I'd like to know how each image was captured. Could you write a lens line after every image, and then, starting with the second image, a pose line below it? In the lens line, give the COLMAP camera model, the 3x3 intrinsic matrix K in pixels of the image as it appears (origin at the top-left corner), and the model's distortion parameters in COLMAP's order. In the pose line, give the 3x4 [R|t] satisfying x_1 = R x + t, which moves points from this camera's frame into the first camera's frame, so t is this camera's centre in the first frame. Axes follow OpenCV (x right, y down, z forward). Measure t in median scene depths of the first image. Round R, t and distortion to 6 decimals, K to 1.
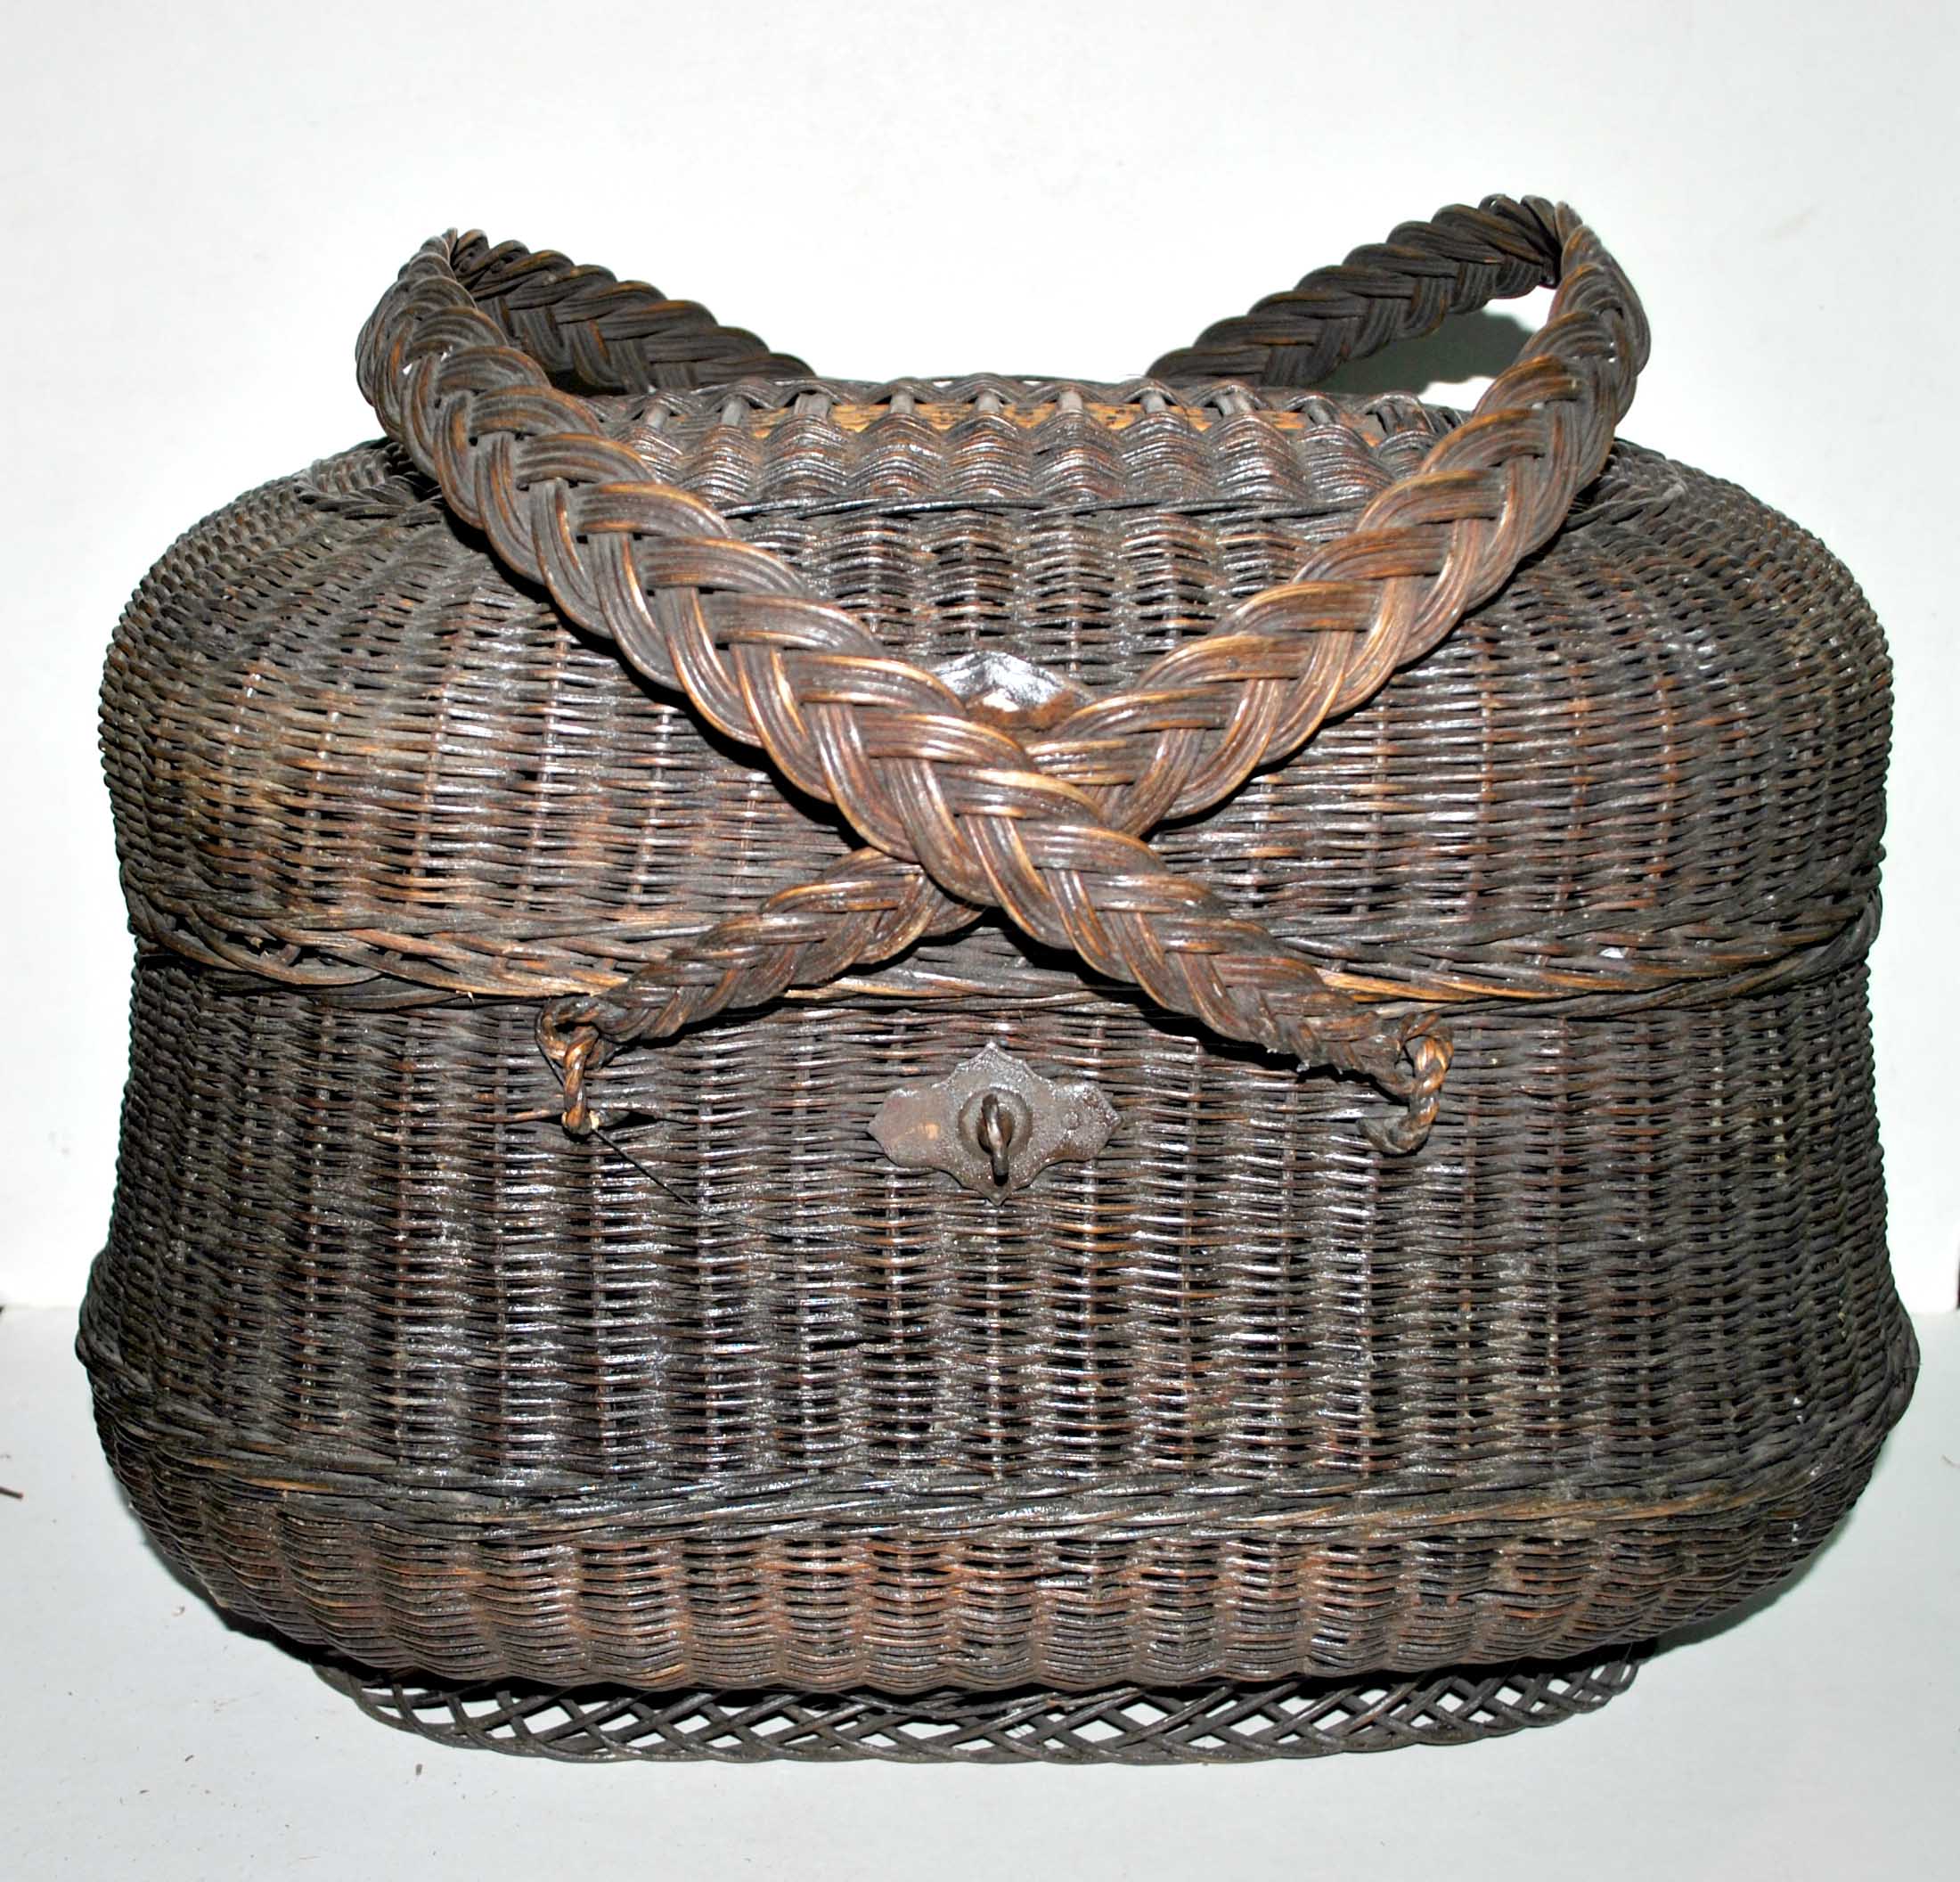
lens RADIAL K [[1879.1, 0, 1026.0], [0, 1879.1, 940.9], [0, 0, 1]] dist [-0.084071, 0.011057]
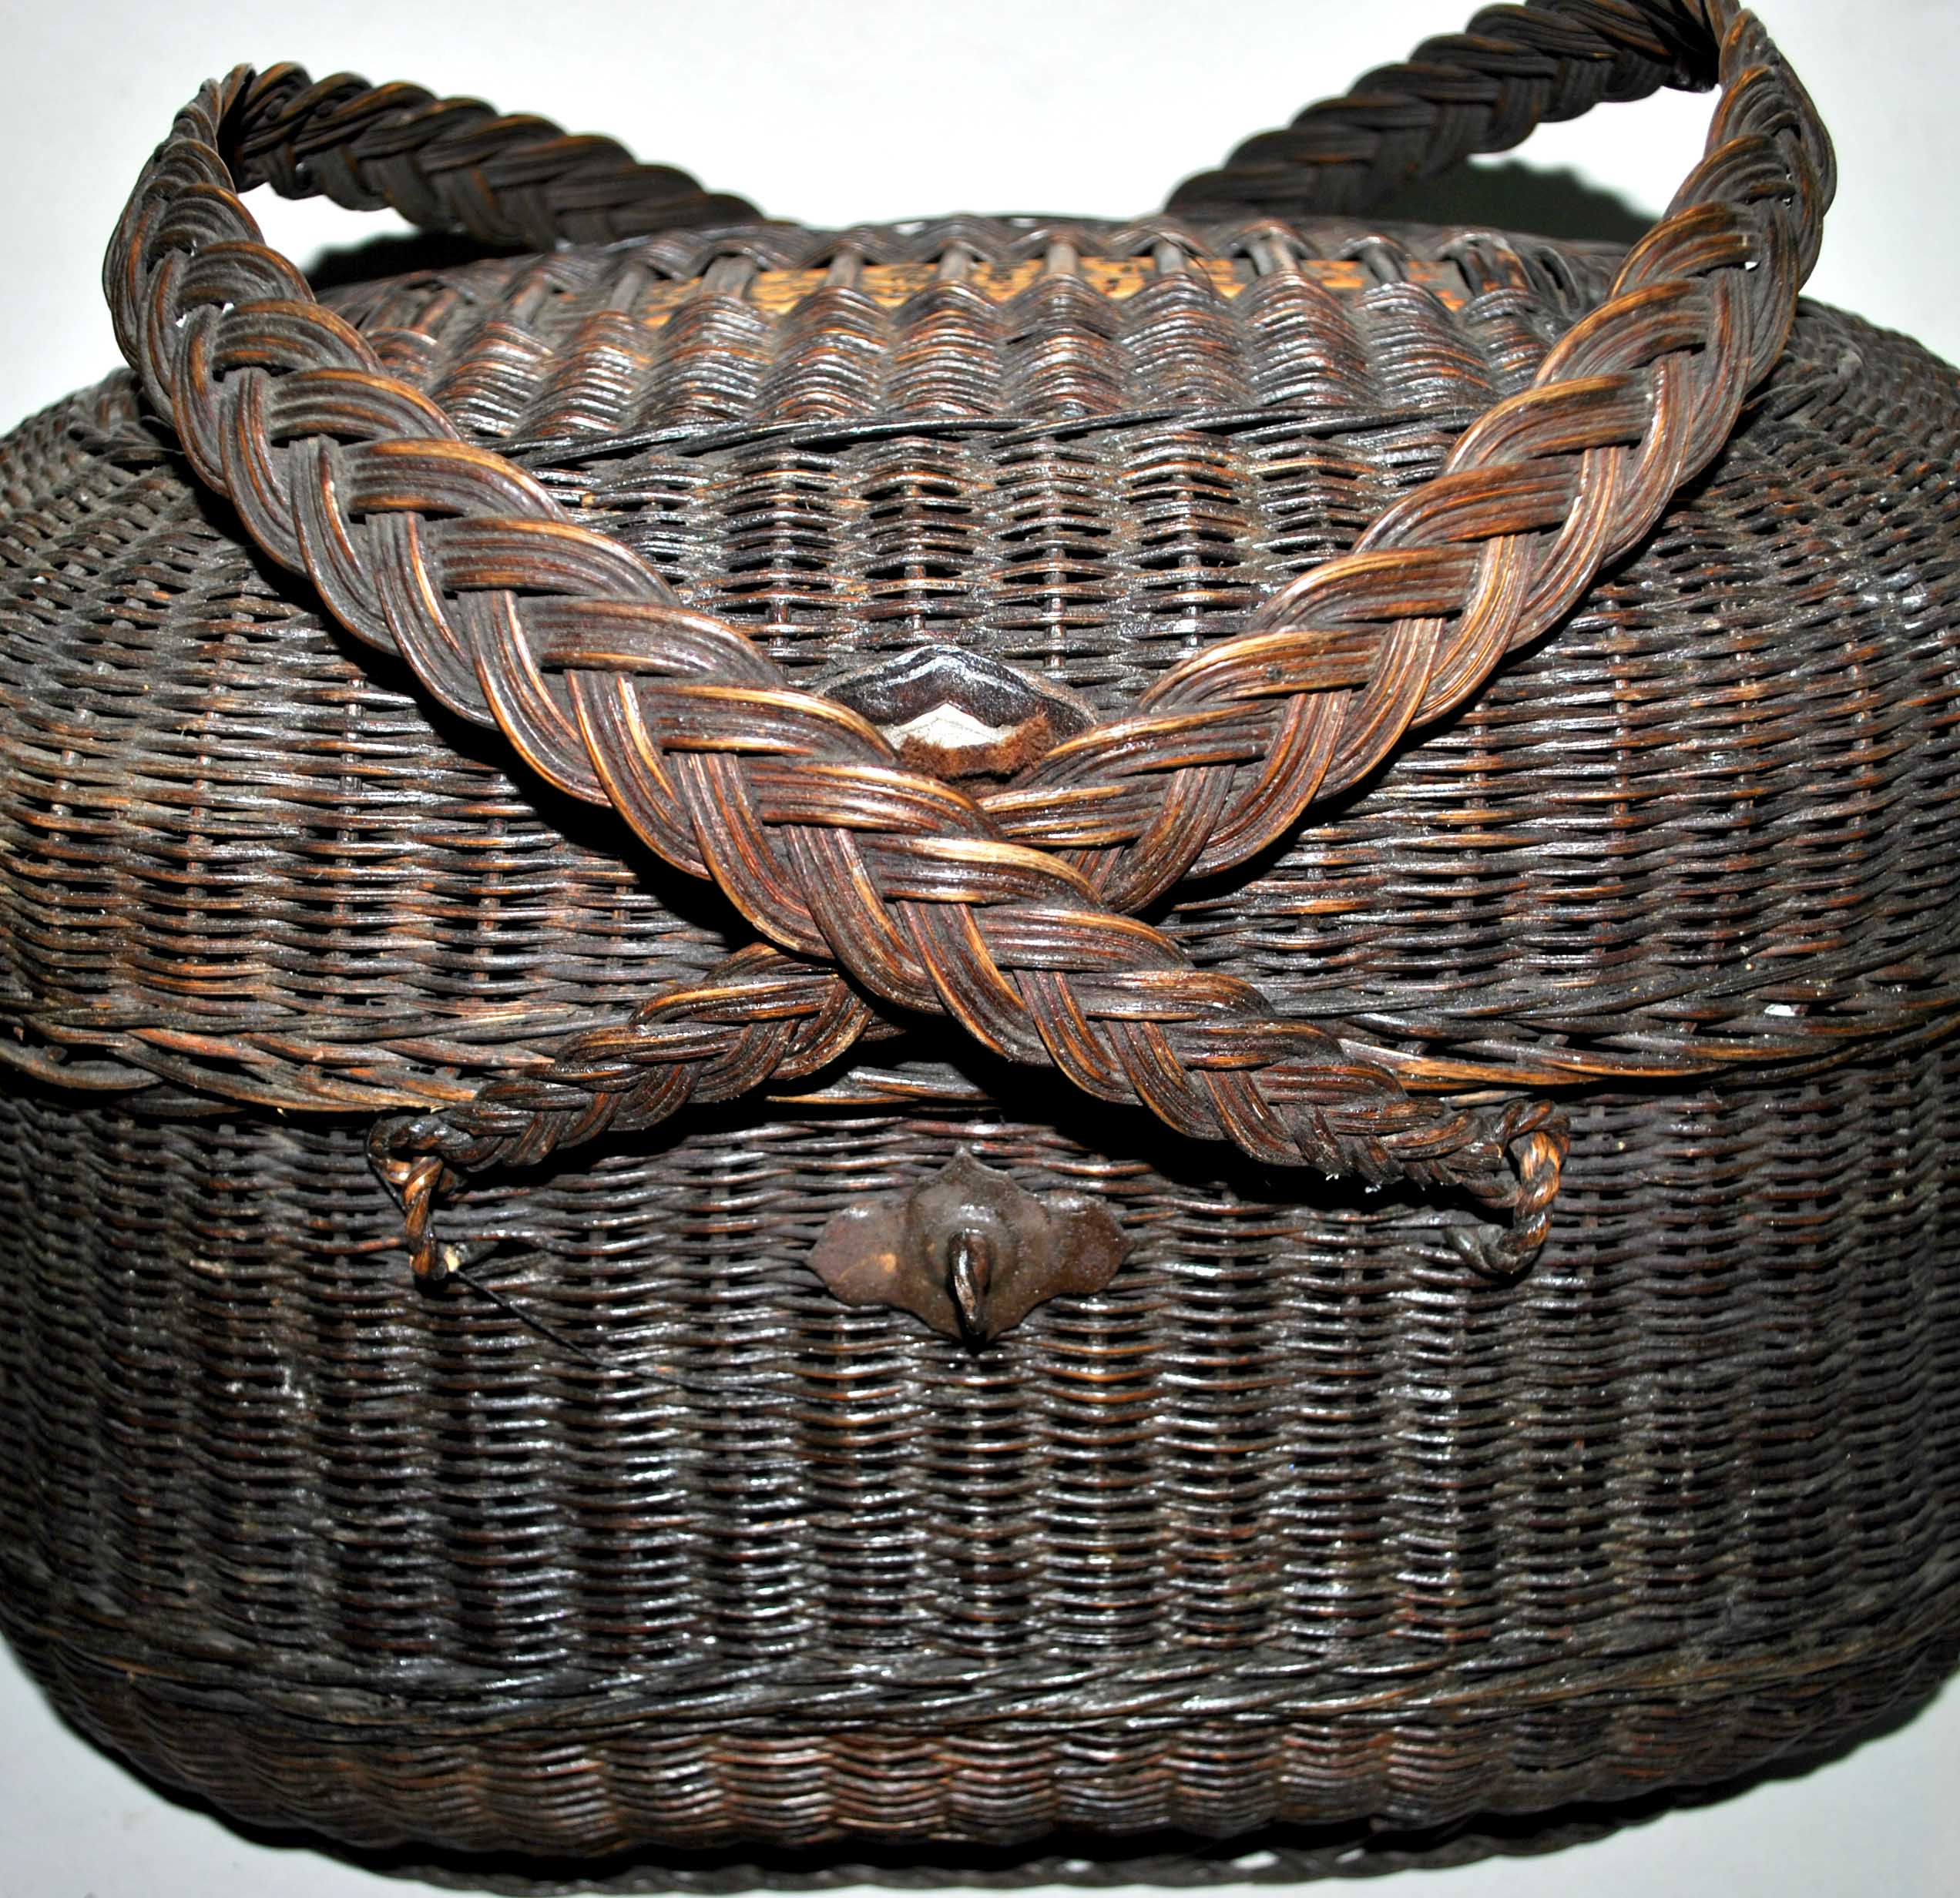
lens RADIAL K [[1878.7, 0, 1026.0], [0, 1878.7, 948.9], [0, 0, 1]] dist [-0.084071, 0.011057]
pose [[0.999400, -0.021953, -0.026790, 0.029939], [0.024677, 0.994061, 0.105989, -0.108617], [0.024304, -0.106586, 0.994006, 0.254293]]
